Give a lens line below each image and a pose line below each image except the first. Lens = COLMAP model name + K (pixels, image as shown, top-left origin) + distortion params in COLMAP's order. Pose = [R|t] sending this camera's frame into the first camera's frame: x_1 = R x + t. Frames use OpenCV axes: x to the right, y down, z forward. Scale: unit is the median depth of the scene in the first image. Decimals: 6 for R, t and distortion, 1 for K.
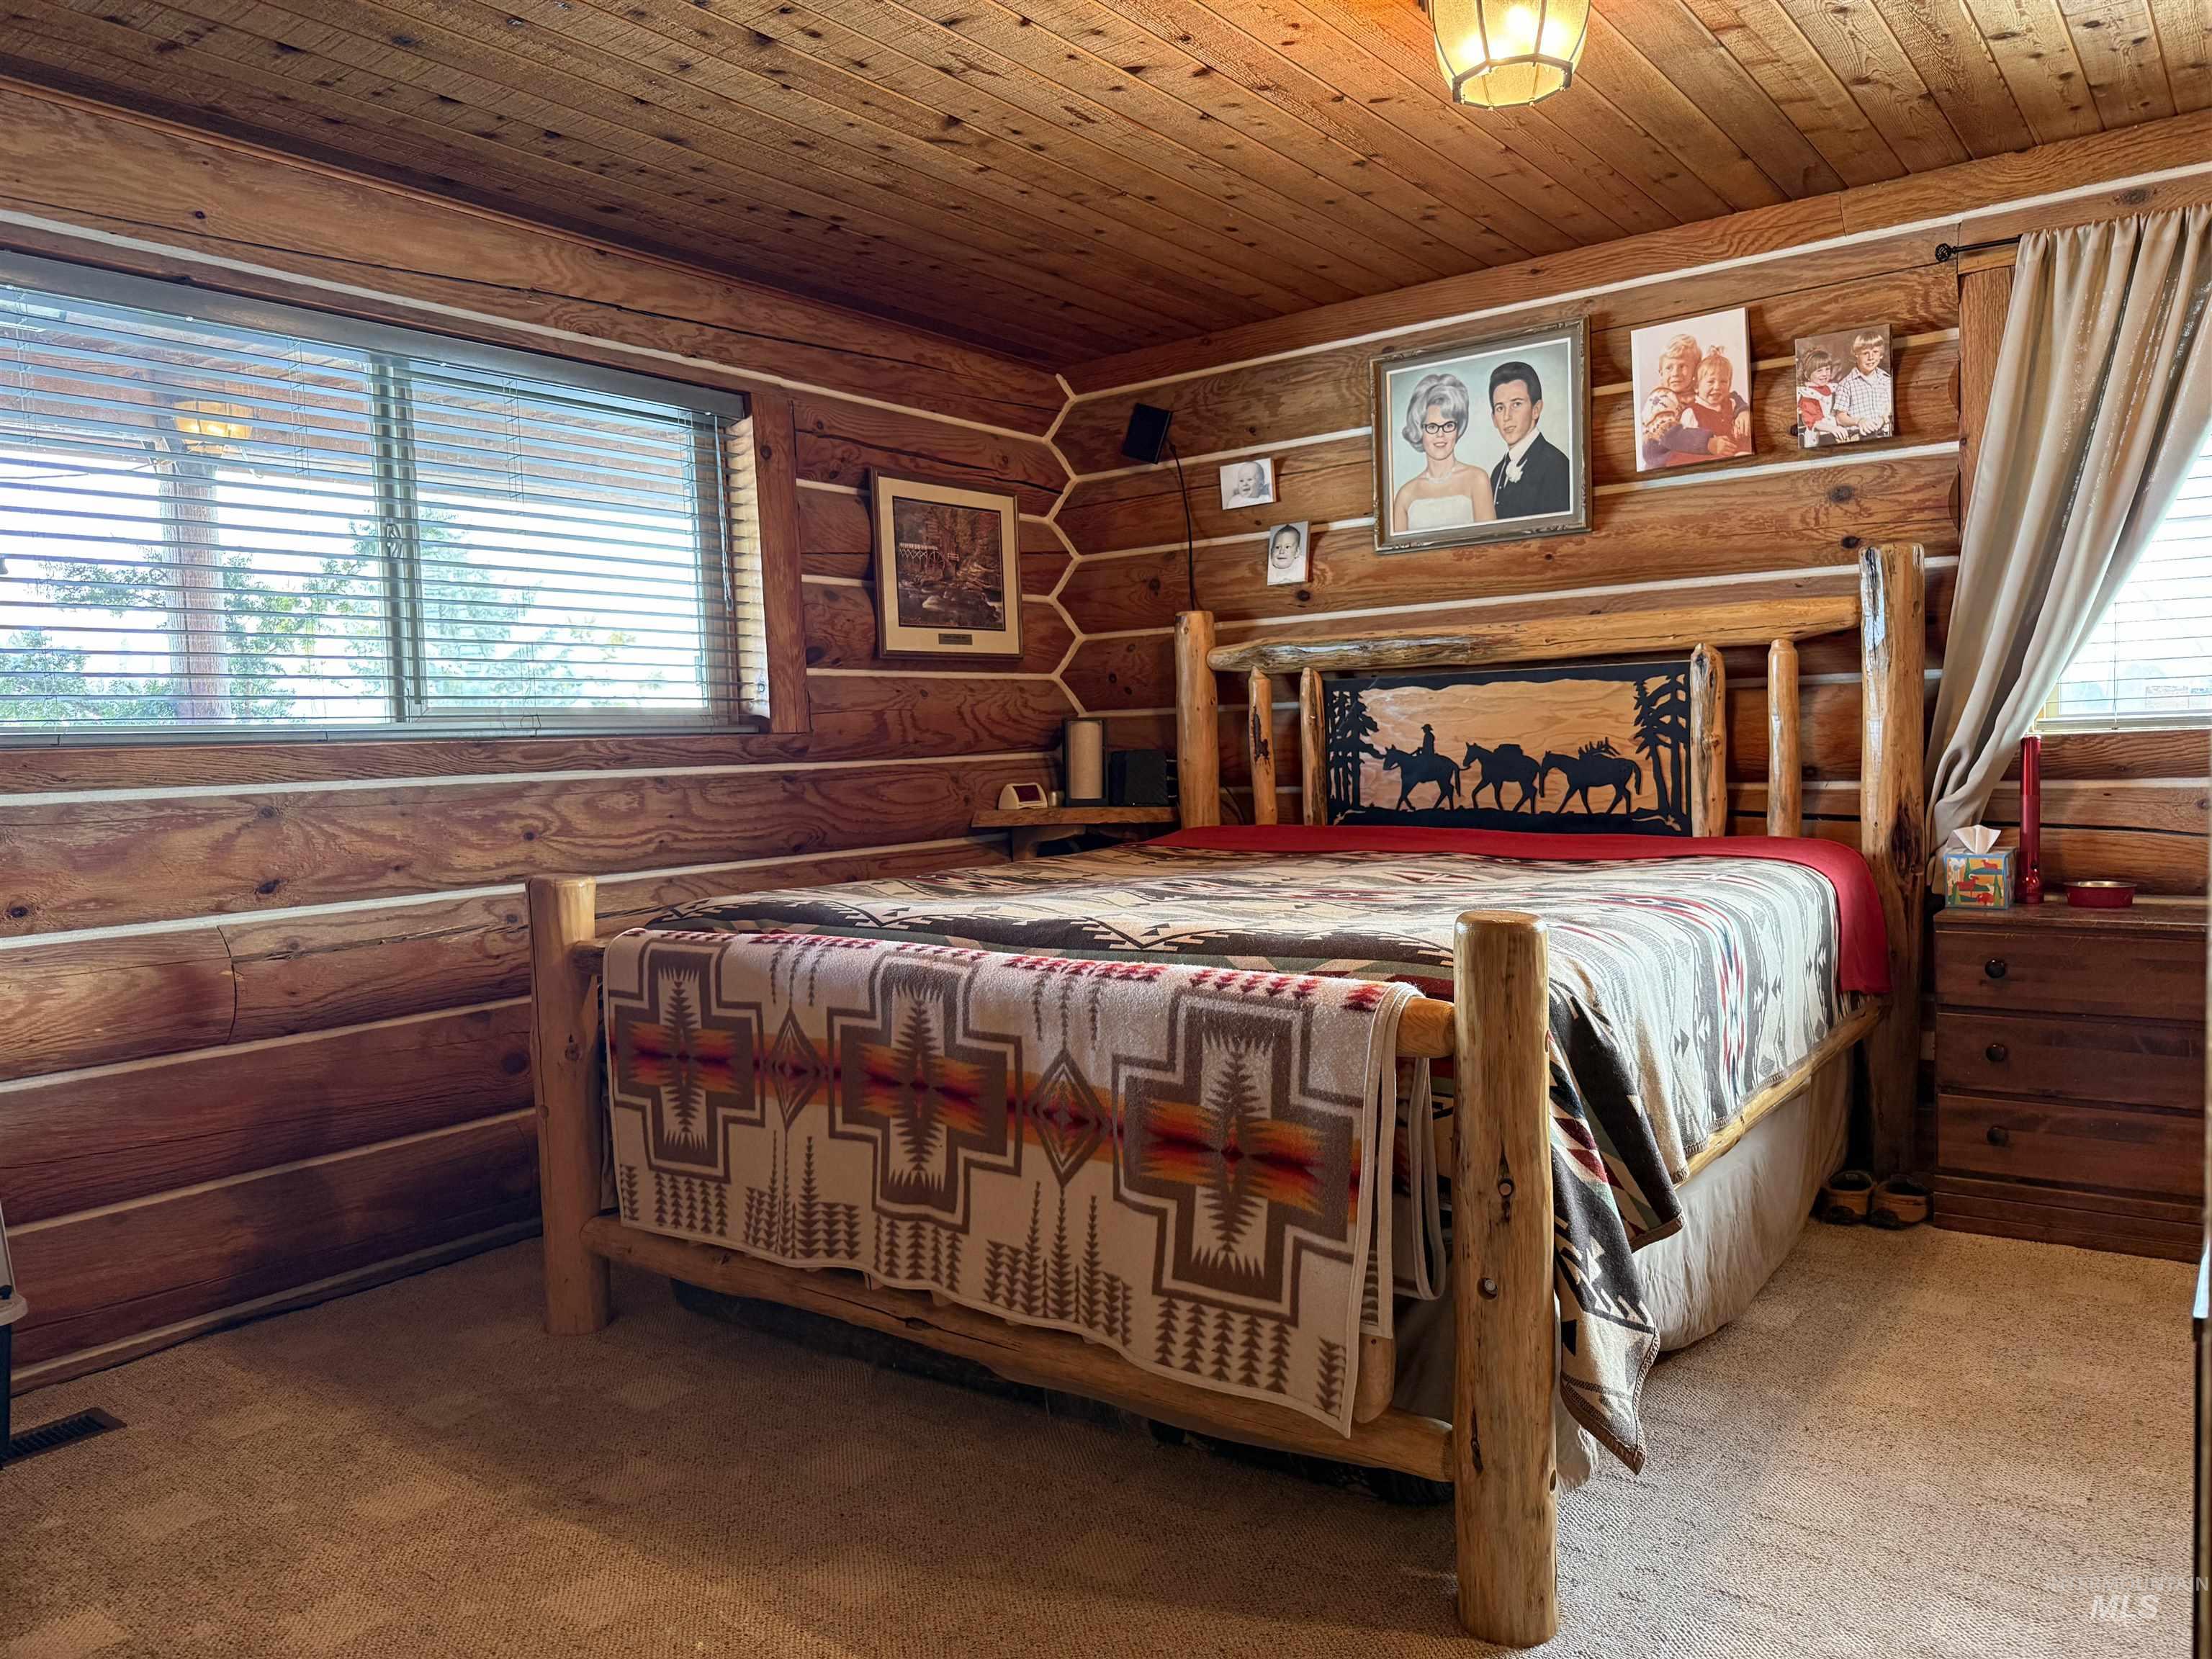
lens RADIAL K [[1553.2, 0, 1111.7], [0, 1553.2, 839.2], [0, 0, 1]] dist [0.116794, -0.160145]
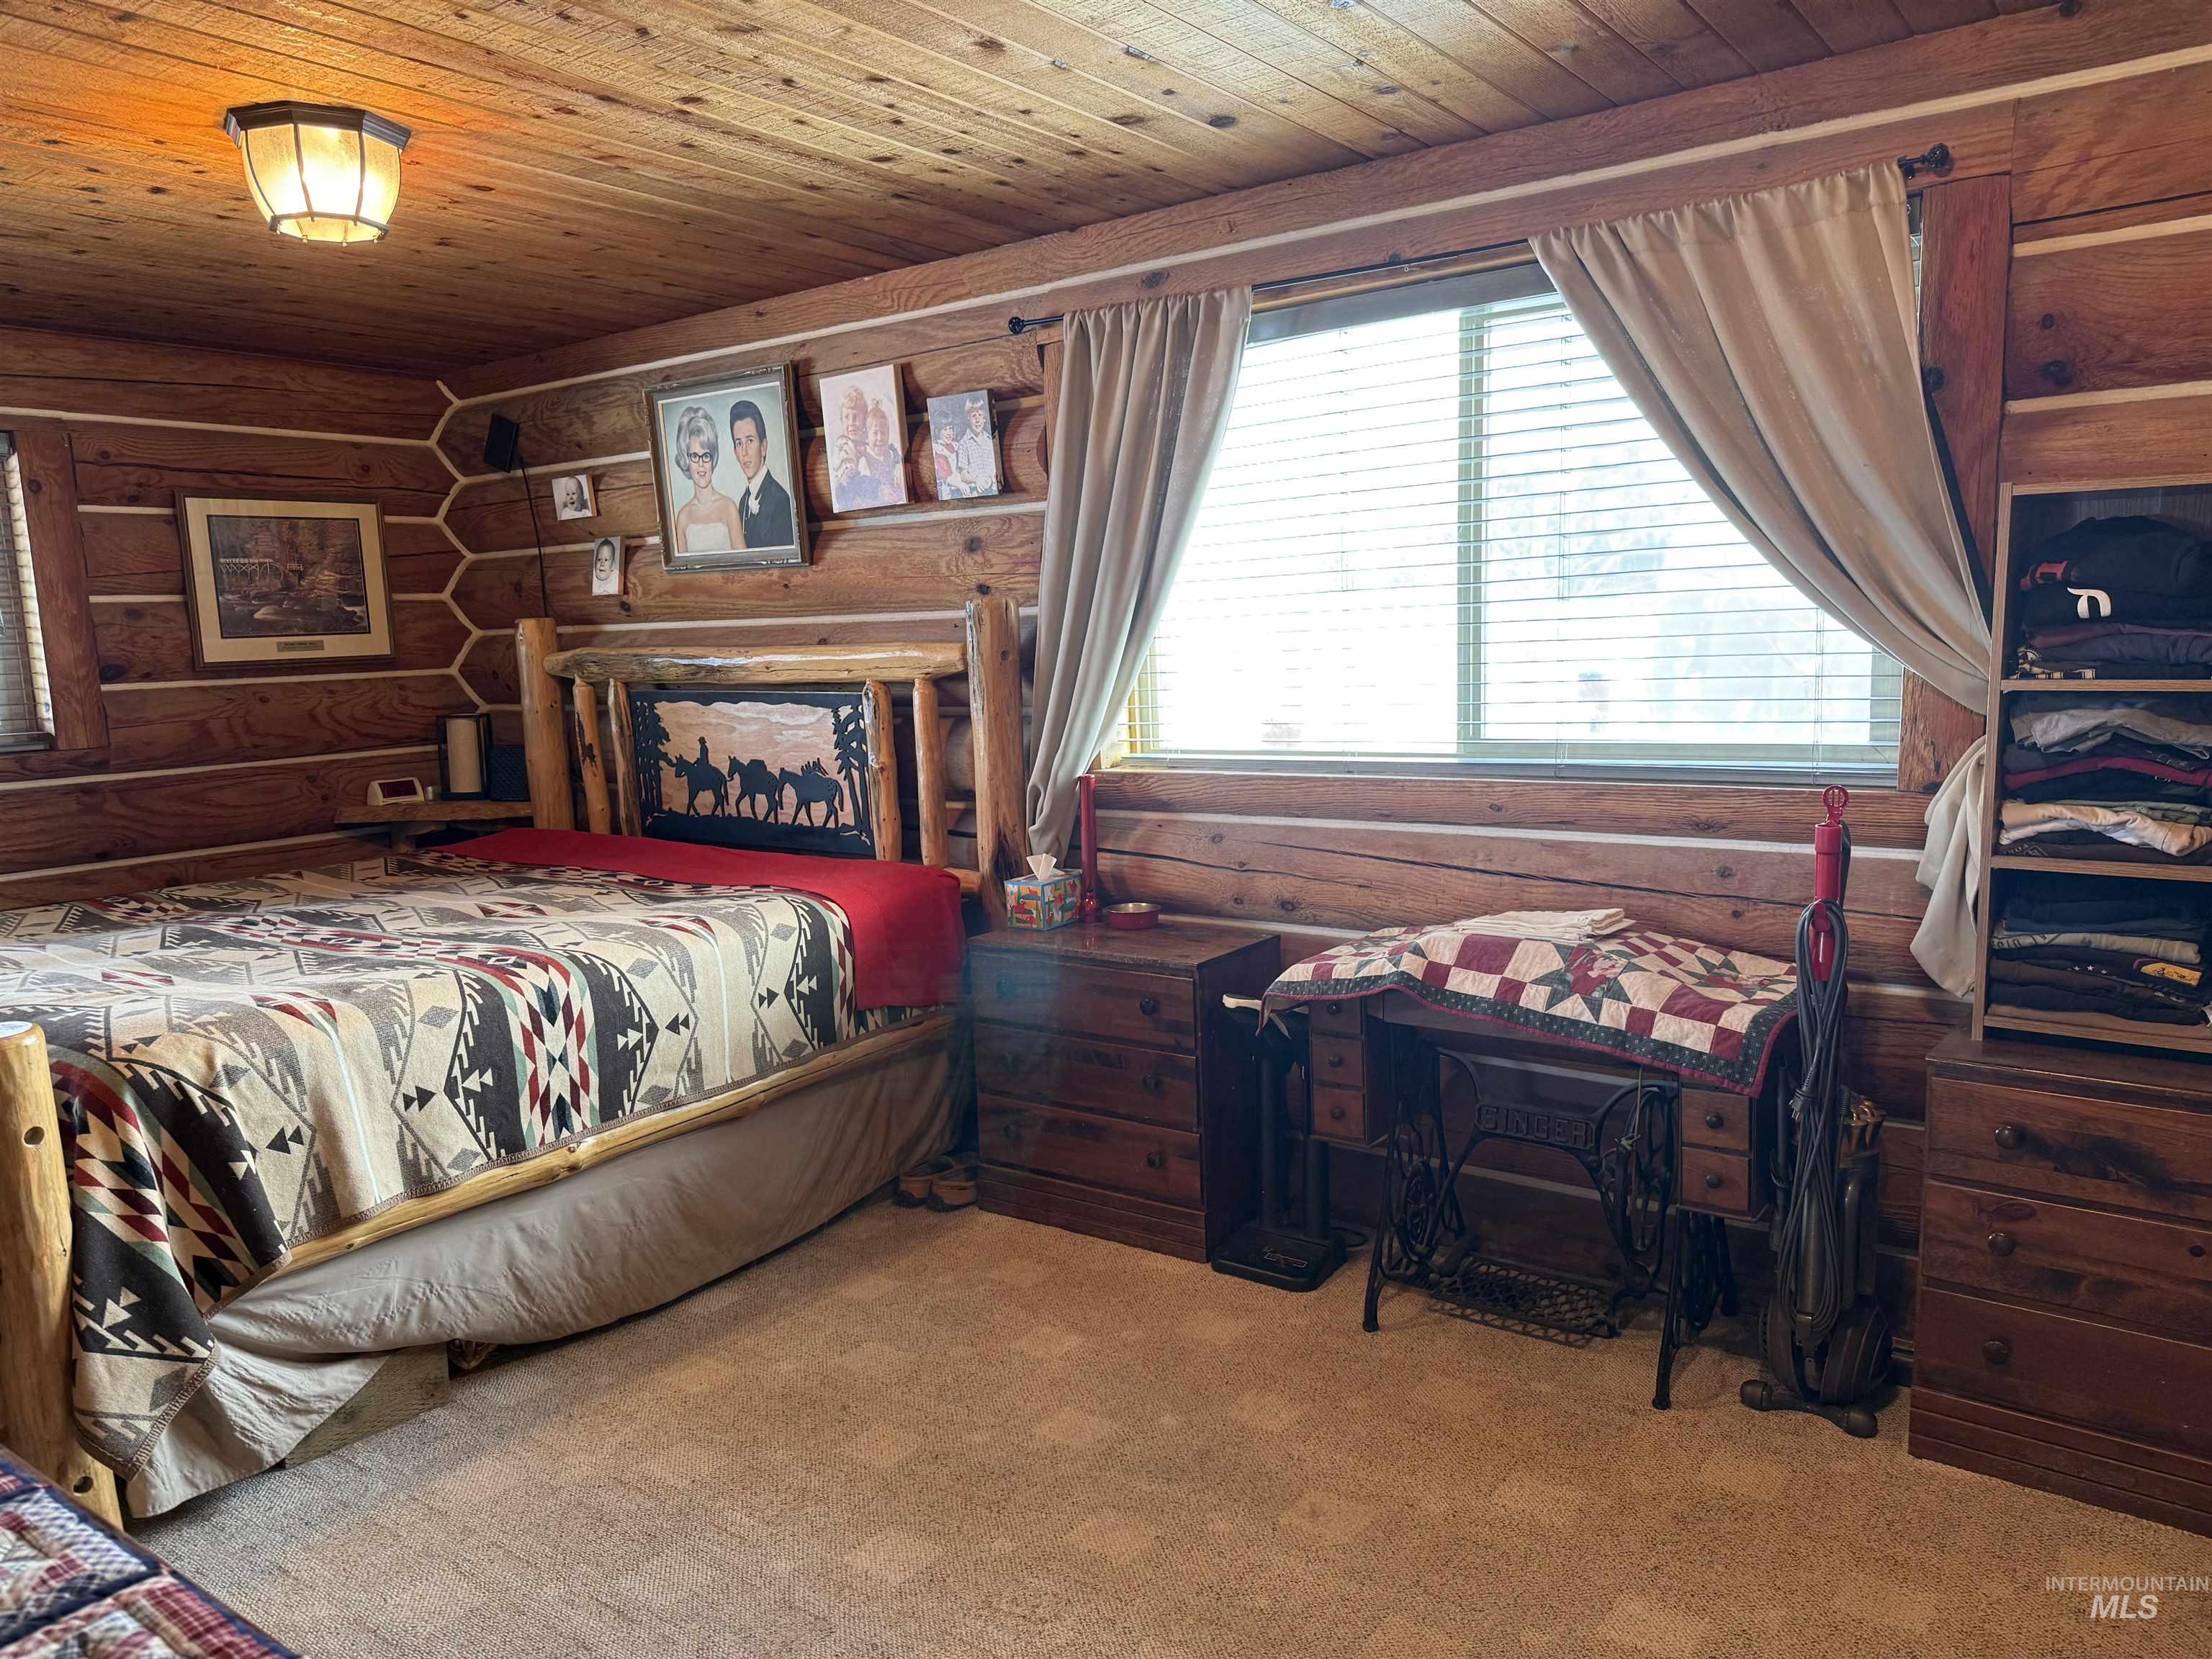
lens RADIAL K [[1553.2, 0, 1111.7], [0, 1553.2, 839.2], [0, 0, 1]] dist [0.116794, -0.160145]
pose [[0.999988, -0.003002, -0.003807, 0.509723], [0.003272, 0.997336, 0.072868, -0.084733], [0.003578, -0.072879, 0.997334, -0.079365]]
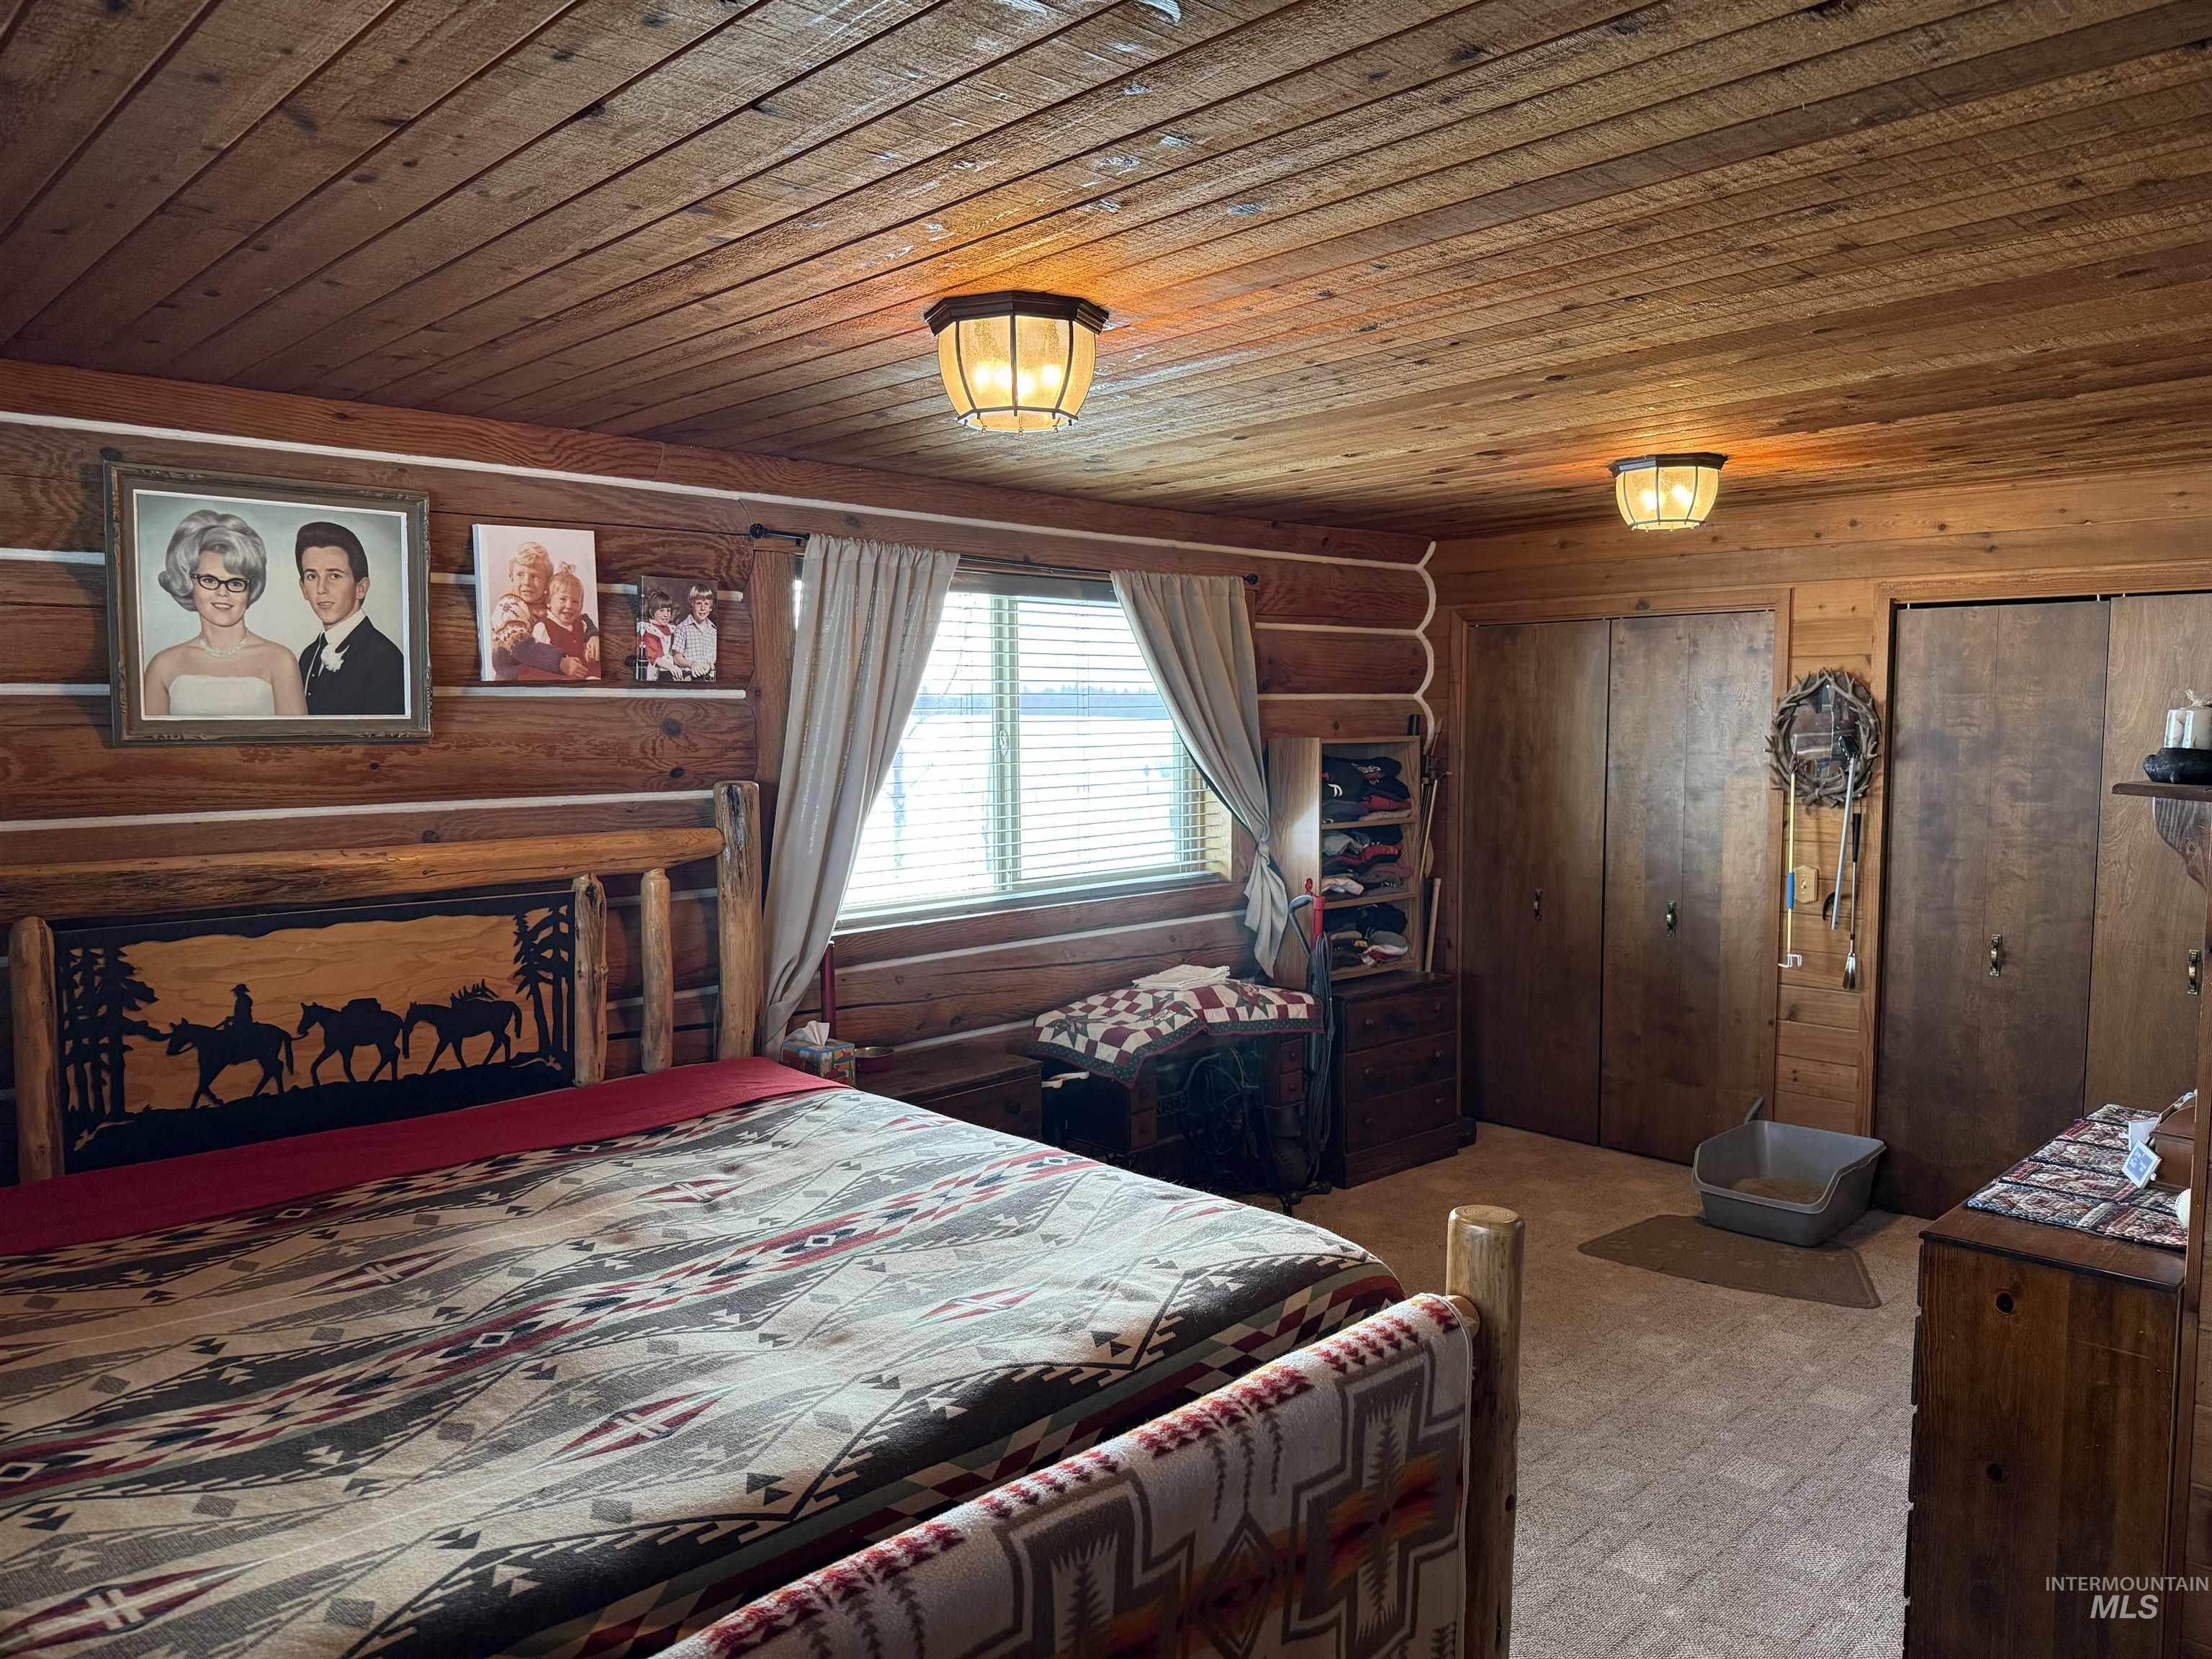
lens RADIAL K [[1555.0, 0, 1105.6], [0, 1555.0, 846.6], [0, 0, 1]] dist [0.005734, -0.010225]
pose [[0.153563, -0.050357, 0.986855, -0.471258], [0.068847, 0.996819, 0.040152, -0.145674], [-0.985738, 0.061777, 0.156541, 0.504934]]
